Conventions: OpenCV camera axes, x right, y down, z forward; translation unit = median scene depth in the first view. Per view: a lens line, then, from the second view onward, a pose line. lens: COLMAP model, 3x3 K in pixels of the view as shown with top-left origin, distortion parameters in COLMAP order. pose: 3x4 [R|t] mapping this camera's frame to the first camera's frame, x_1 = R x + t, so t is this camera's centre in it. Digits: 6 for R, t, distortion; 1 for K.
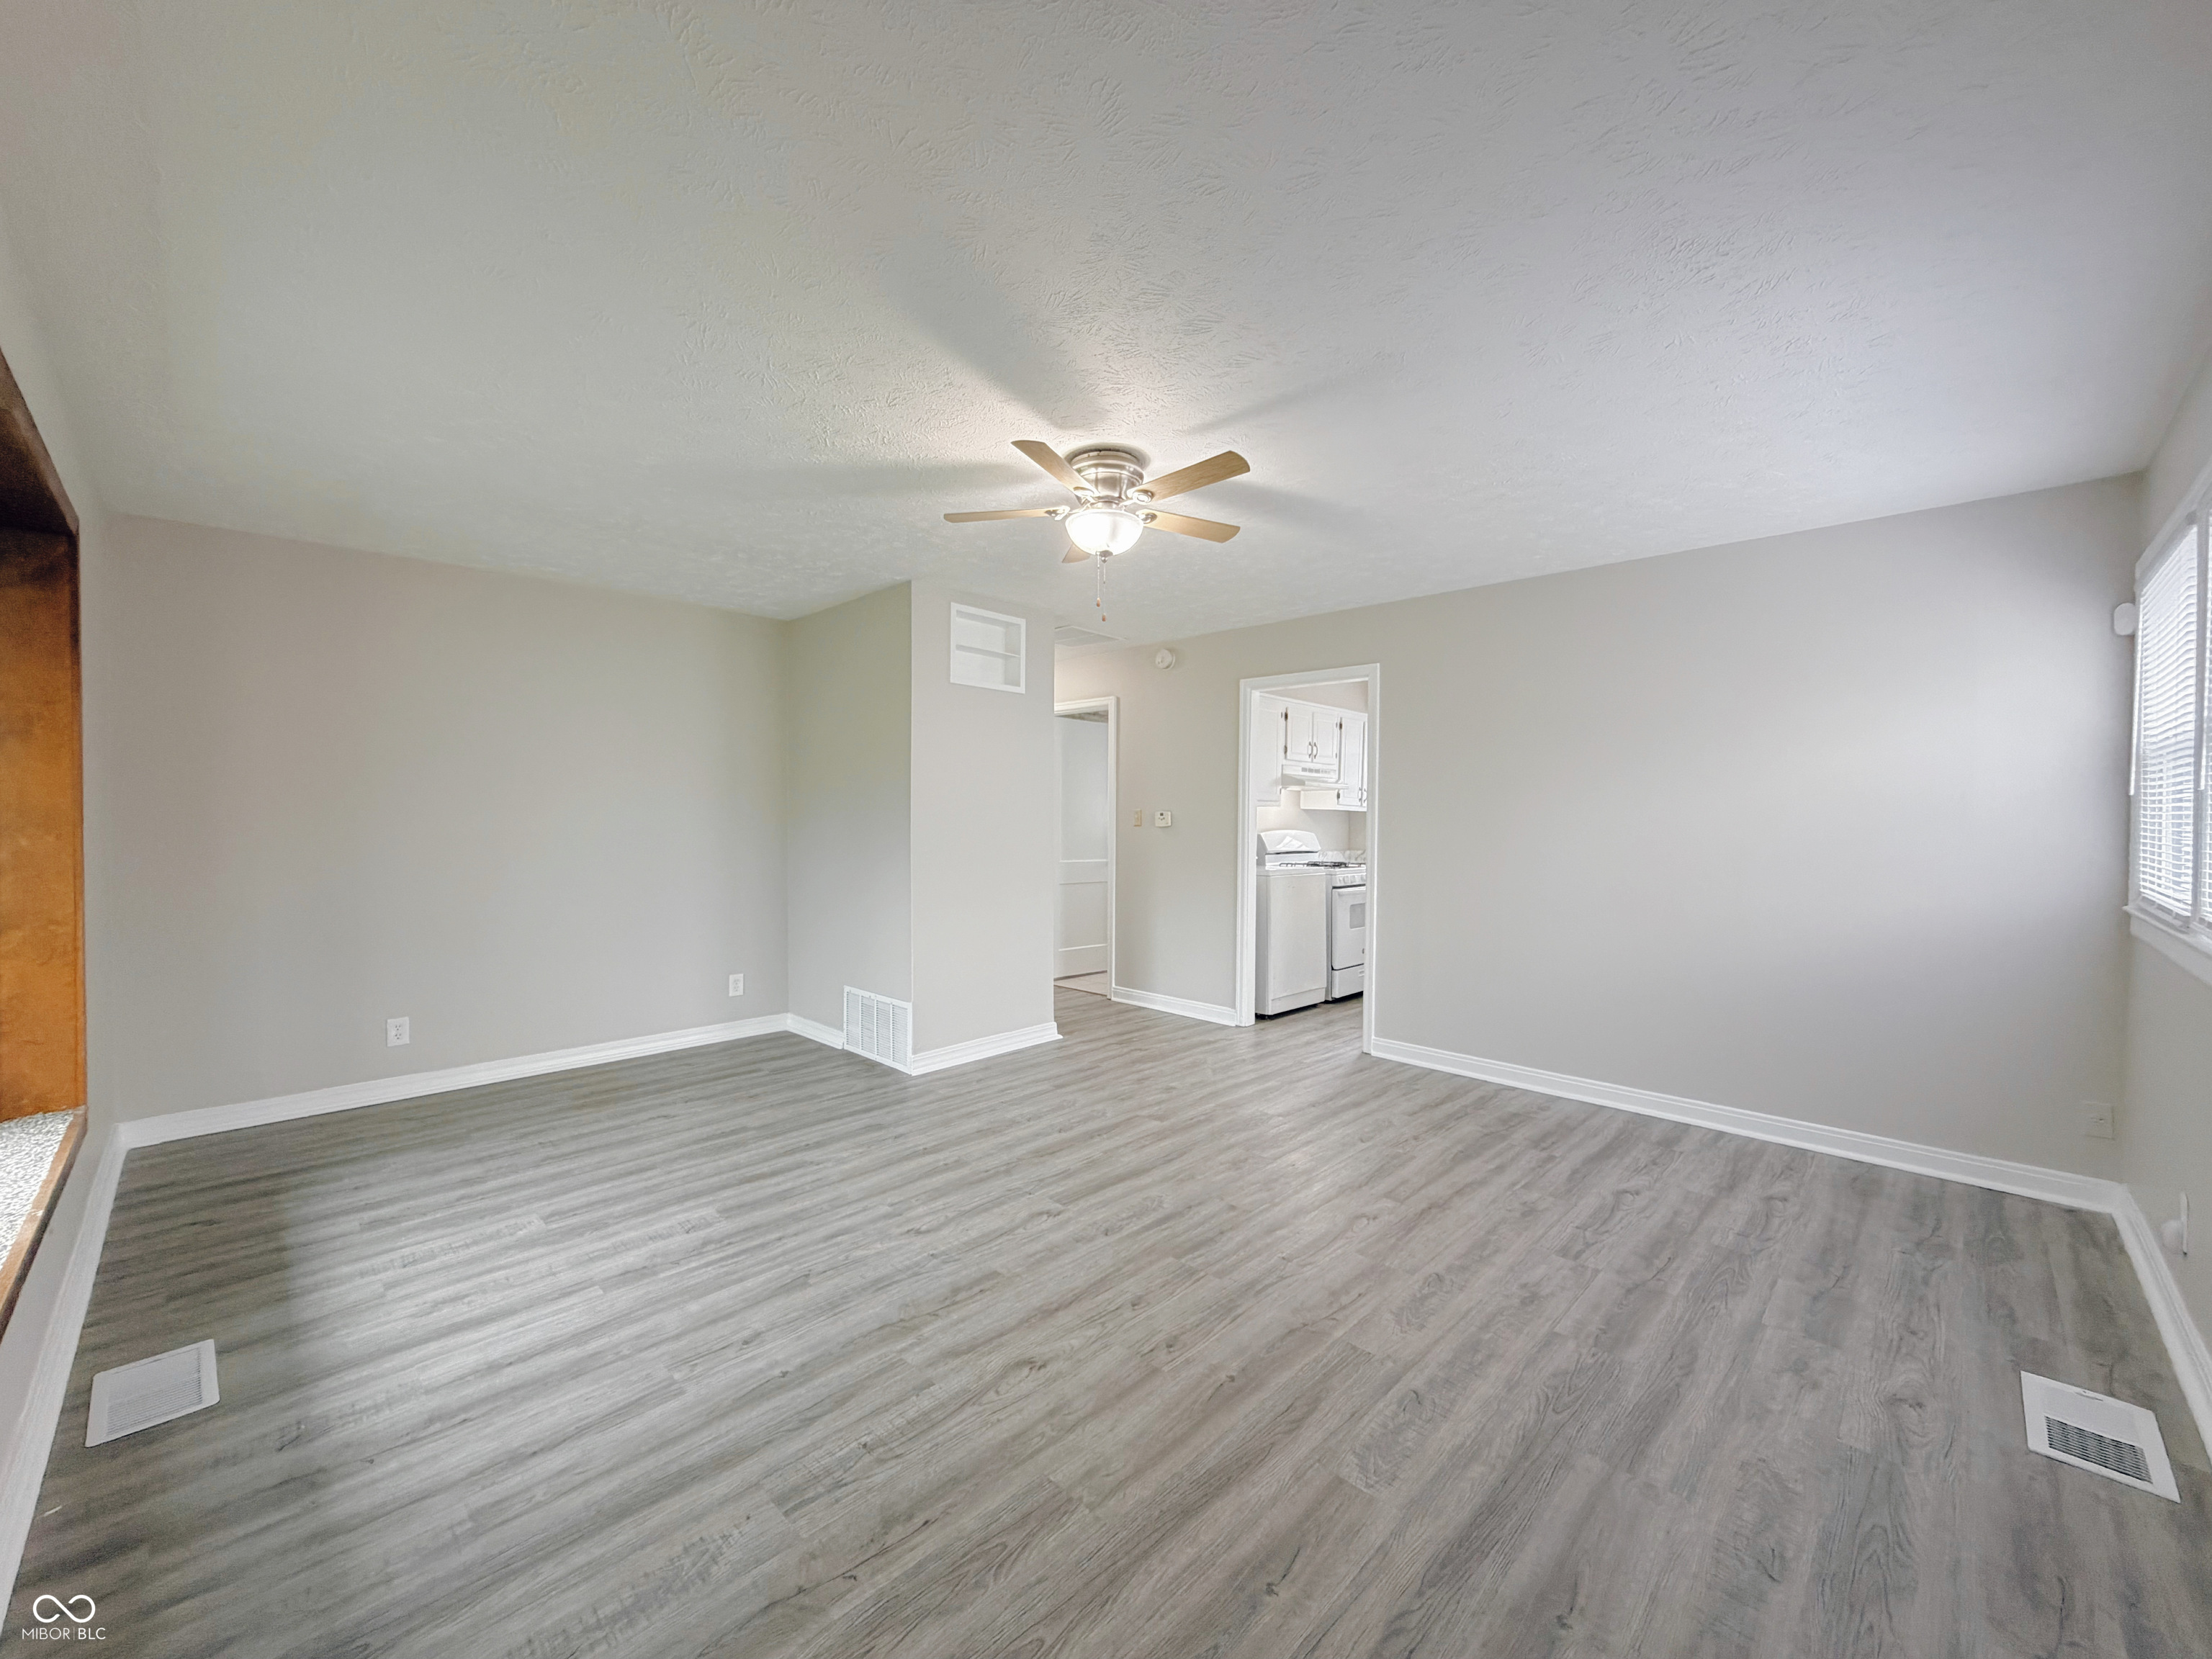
lens RADIAL K [[872.4, 0, 1109.4], [0, 872.4, 824.9], [0, 0, 1]] dist [0.004104, 0.000897]
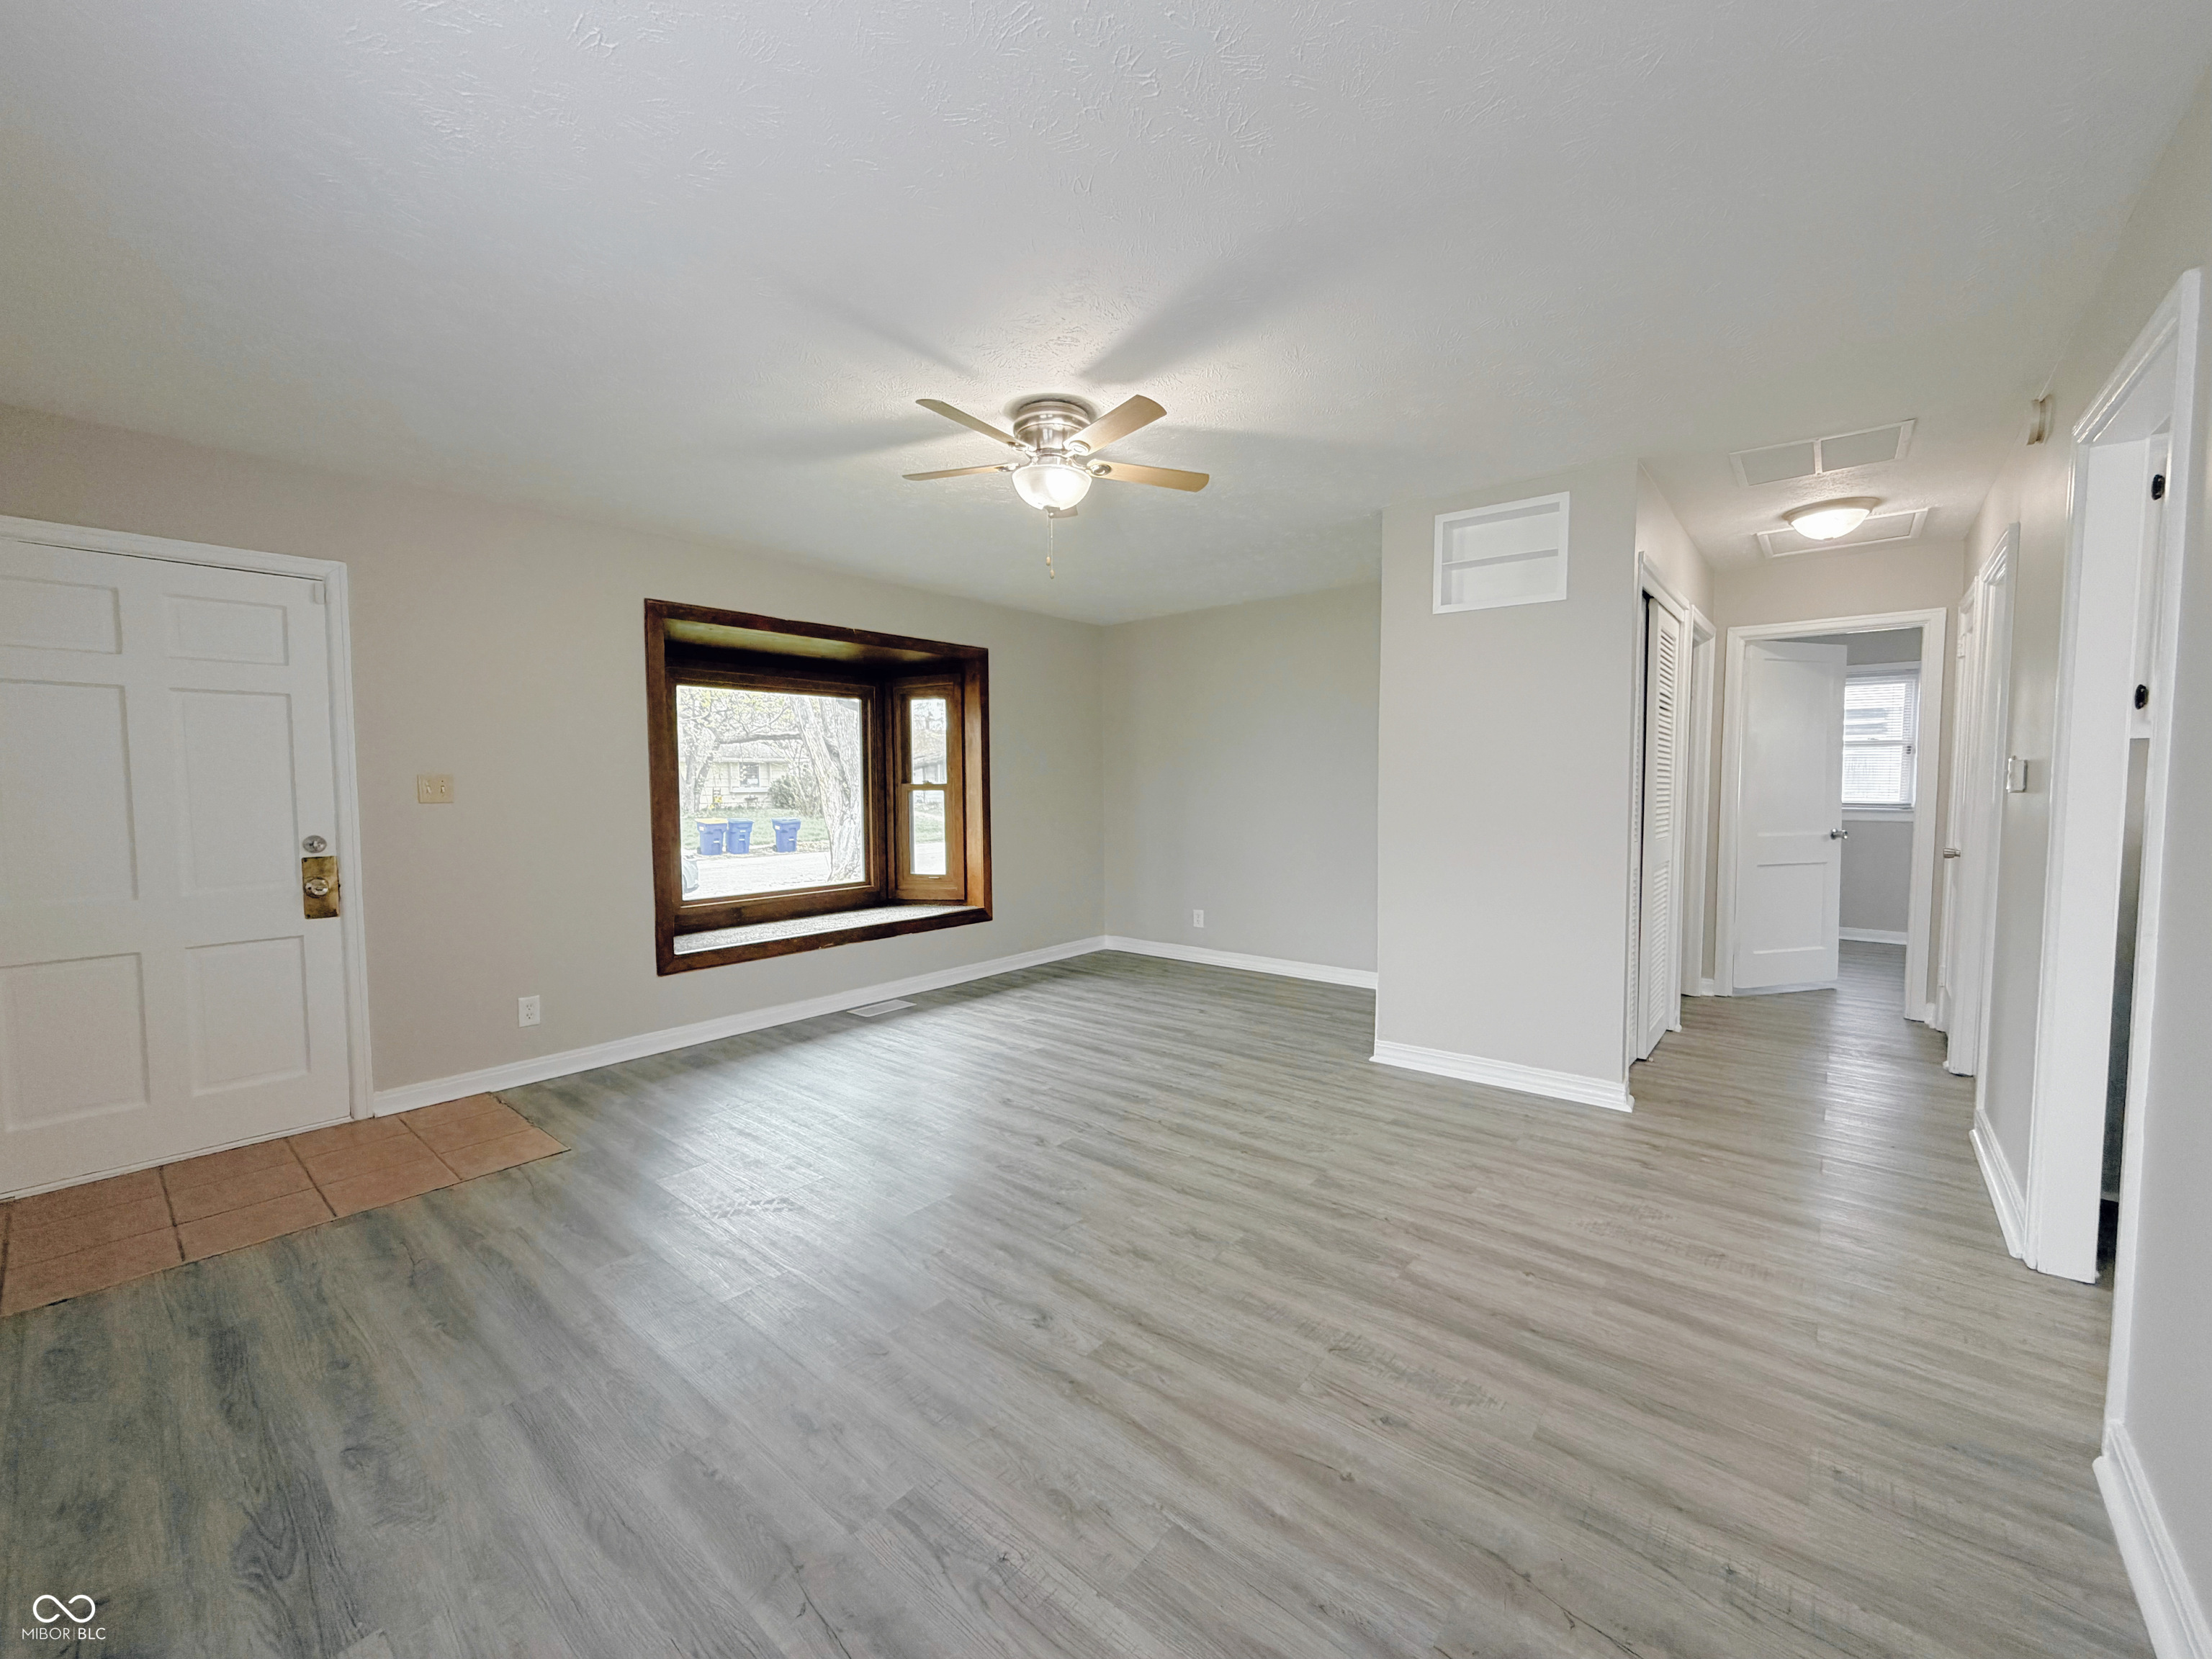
lens RADIAL K [[872.4, 0, 1143.8], [0, 872.4, 894.4], [0, 0, 1]] dist [0.004104, 0.000897]
pose [[0.094855, 0.122122, -0.987972, 0.860439], [-0.001972, 0.992468, 0.122488, -0.006138], [0.995489, -0.009670, 0.094382, 0.875120]]
